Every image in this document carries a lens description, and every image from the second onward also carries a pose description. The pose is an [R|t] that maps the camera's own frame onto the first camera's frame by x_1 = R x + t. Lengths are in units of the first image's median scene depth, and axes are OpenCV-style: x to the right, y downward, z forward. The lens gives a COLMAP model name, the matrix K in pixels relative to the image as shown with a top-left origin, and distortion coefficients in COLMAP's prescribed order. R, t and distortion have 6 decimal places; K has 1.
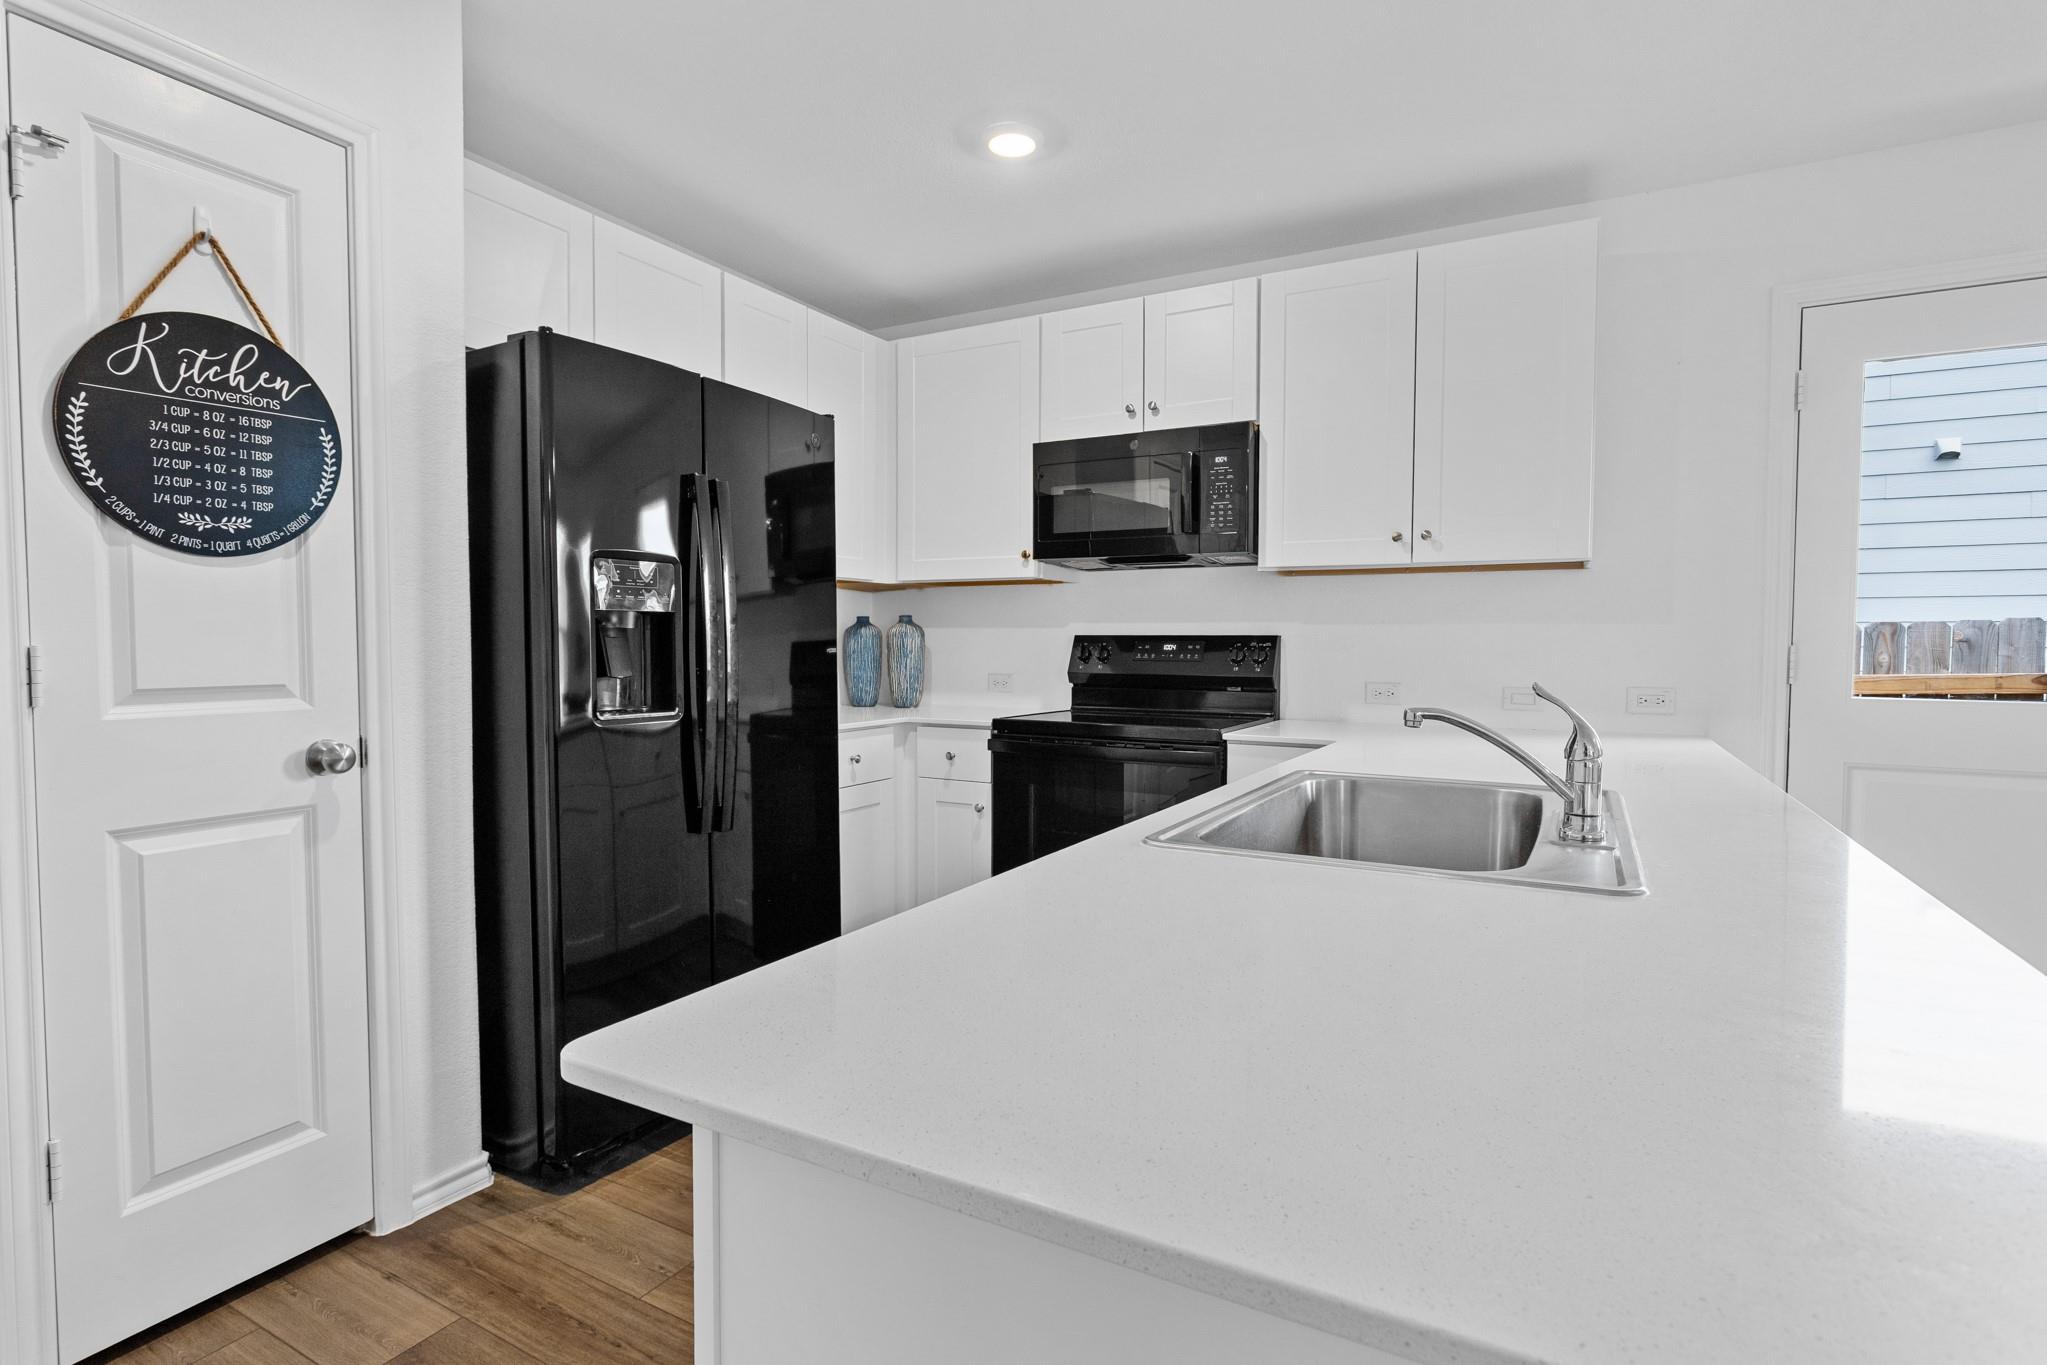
lens RADIAL K [[1007.0, 0, 1024.9], [0, 1007.0, 679.5], [0, 0, 1]] dist [-0.012309, 0.009390]
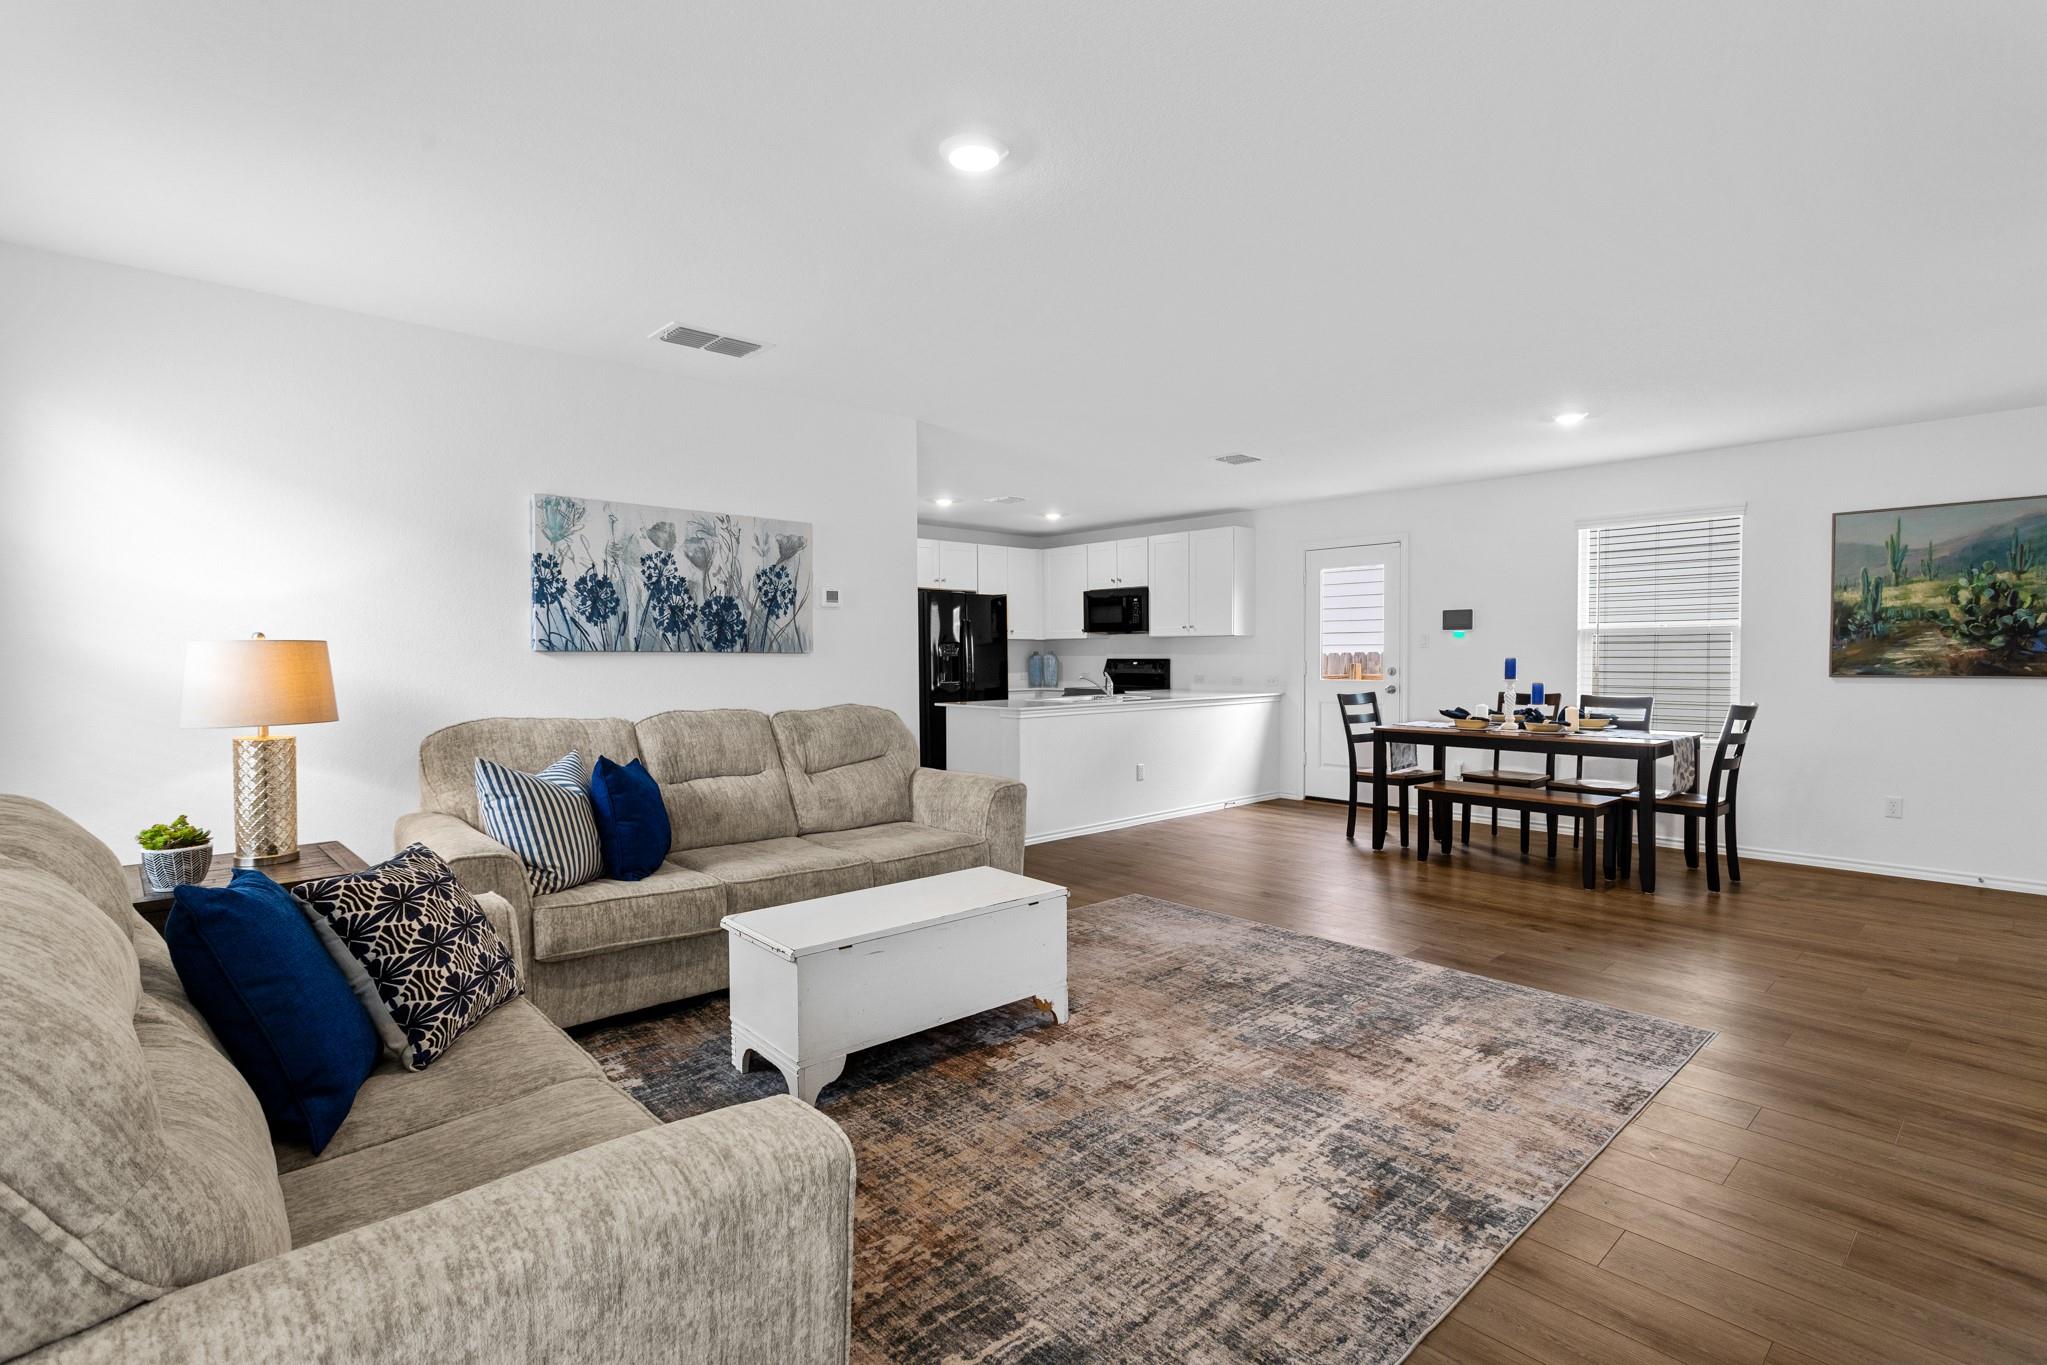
lens RADIAL K [[955.9, 0, 1032.9], [0, 955.9, 683.1], [0, 0, 1]] dist [0.018538, 0.000073]
pose [[0.950062, 0.001030, -0.312058, 1.151798], [-0.002386, 0.999989, -0.003963, 0.054923], [0.312051, 0.004510, 0.950055, -2.583576]]
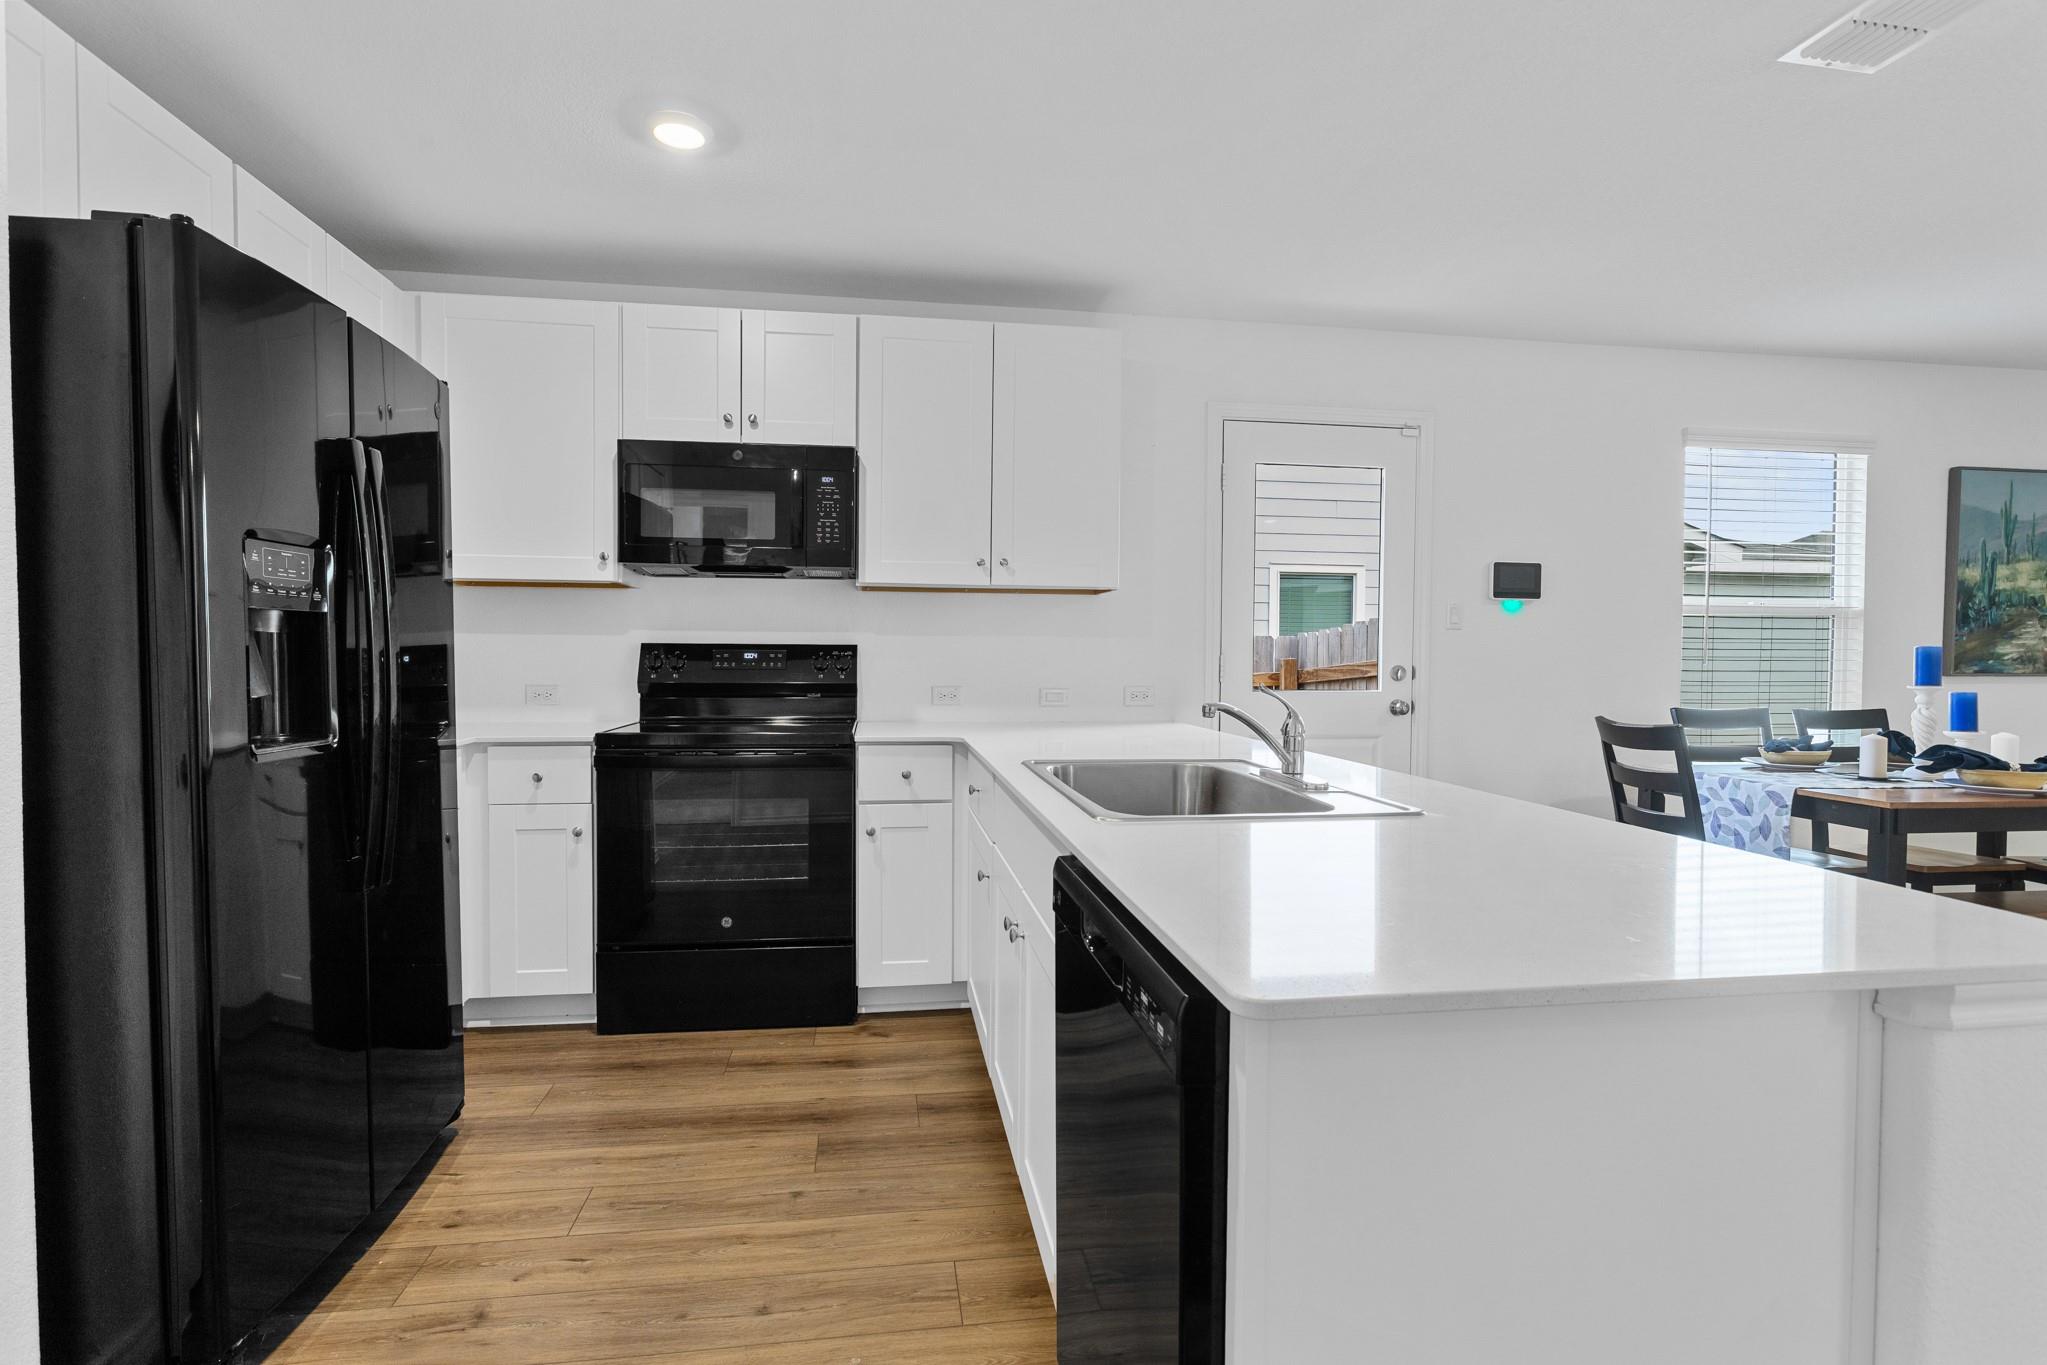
lens RADIAL K [[989.7, 0, 1015.7], [0, 989.7, 680.3], [0, 0, 1]] dist [-0.013718, 0.008358]
pose [[0.796382, -0.015130, 0.604605, -0.414027], [0.018119, 0.999835, 0.001154, -0.005952], [-0.604523, 0.010036, 0.796525, 0.070510]]
